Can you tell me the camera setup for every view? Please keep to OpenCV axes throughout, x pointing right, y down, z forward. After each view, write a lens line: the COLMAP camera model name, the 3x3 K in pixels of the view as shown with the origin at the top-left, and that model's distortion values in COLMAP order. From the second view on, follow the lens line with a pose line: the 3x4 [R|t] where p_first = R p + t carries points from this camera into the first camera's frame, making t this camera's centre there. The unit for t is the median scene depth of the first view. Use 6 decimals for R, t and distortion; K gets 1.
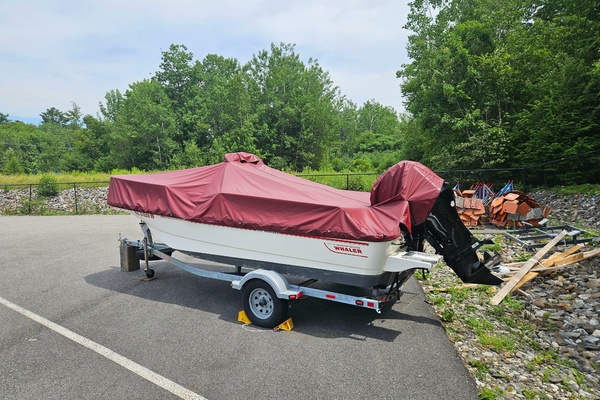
lens RADIAL K [[400.9, 0, 297.2], [0, 400.9, 200.5], [0, 0, 1]] dist [0.030228, 0.000362]
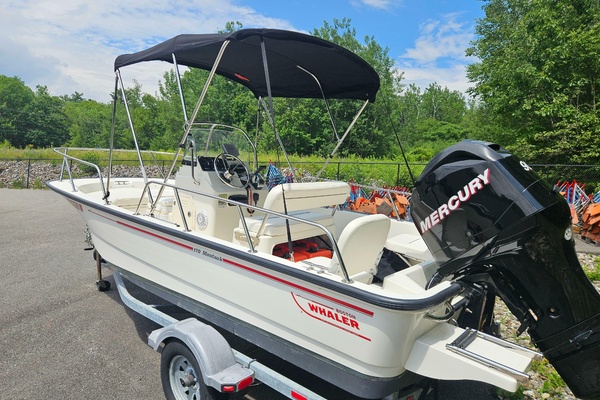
lens RADIAL K [[397.5, 0, 293.7], [0, 397.5, 207.4], [0, 0, 1]] dist [0.072259, -0.085910]
pose [[0.987995, 0.059879, -0.142409, 0.023177], [-0.052392, 0.997069, 0.055760, -0.005334], [0.145330, -0.047630, 0.988236, 0.085953]]
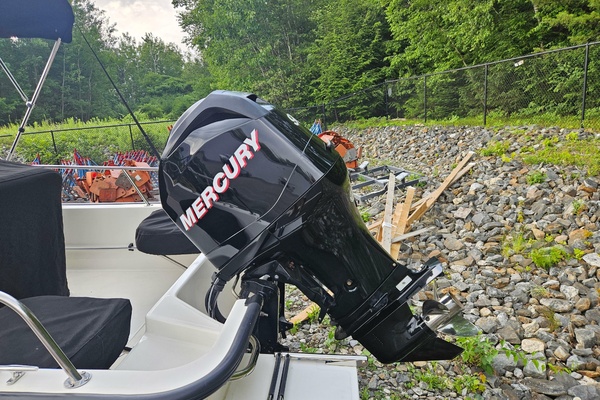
lens RADIAL K [[393.5, 0, 297.7], [0, 393.5, 214.1], [0, 0, 1]] dist [0.053252, -0.052899]
pose [[0.877165, -0.174039, 0.447539, 0.027611], [0.095504, 0.976618, 0.192602, -0.009346], [-0.470595, -0.126202, 0.873277, 0.119461]]
